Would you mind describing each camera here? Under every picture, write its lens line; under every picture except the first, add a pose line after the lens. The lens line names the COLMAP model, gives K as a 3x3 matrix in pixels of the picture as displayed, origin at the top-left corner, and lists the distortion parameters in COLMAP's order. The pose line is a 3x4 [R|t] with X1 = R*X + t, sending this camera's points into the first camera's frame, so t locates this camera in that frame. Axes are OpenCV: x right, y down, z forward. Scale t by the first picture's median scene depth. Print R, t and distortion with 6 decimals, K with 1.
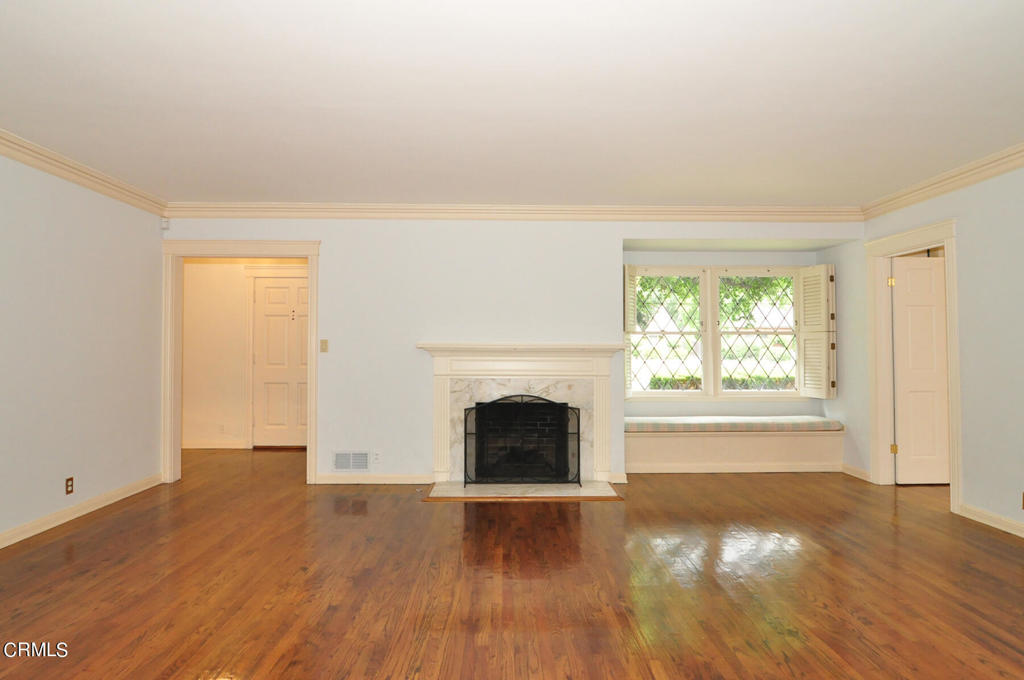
lens RADIAL K [[527.8, 0, 512.6], [0, 527.8, 339.6], [0, 0, 1]] dist [-0.006669, -0.005715]
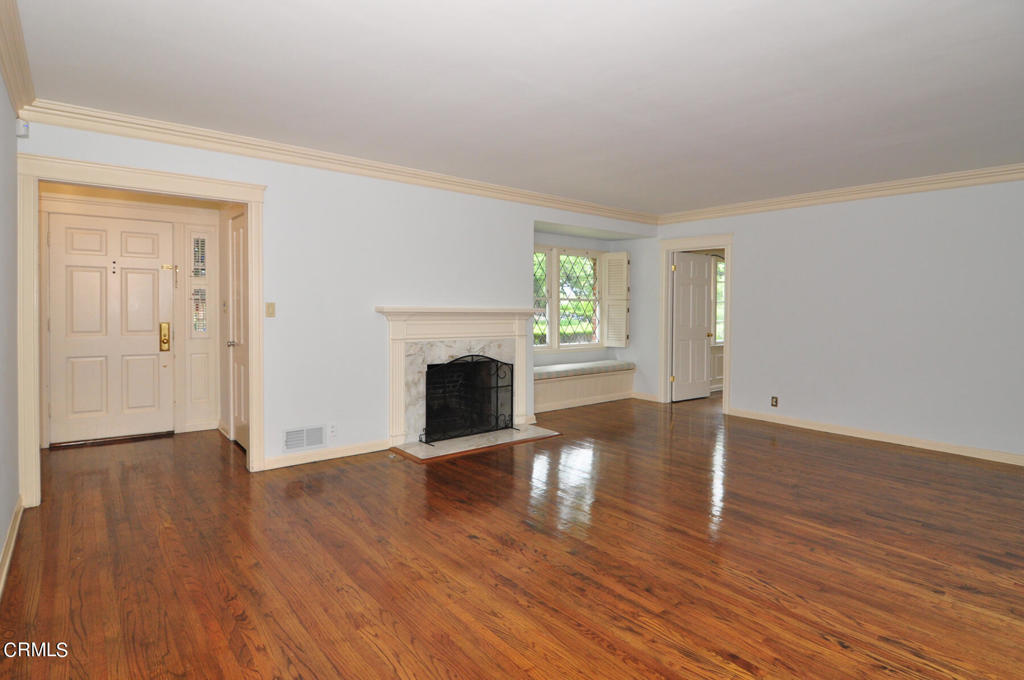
lens RADIAL K [[512.7, 0, 470.5], [0, 512.7, 312.3], [0, 0, 1]] dist [-0.004565, -0.002389]
pose [[0.814695, -0.001880, 0.579887, -0.587285], [-0.018238, 0.999417, 0.028864, -0.014472], [-0.579603, -0.034092, 0.814185, 0.131798]]
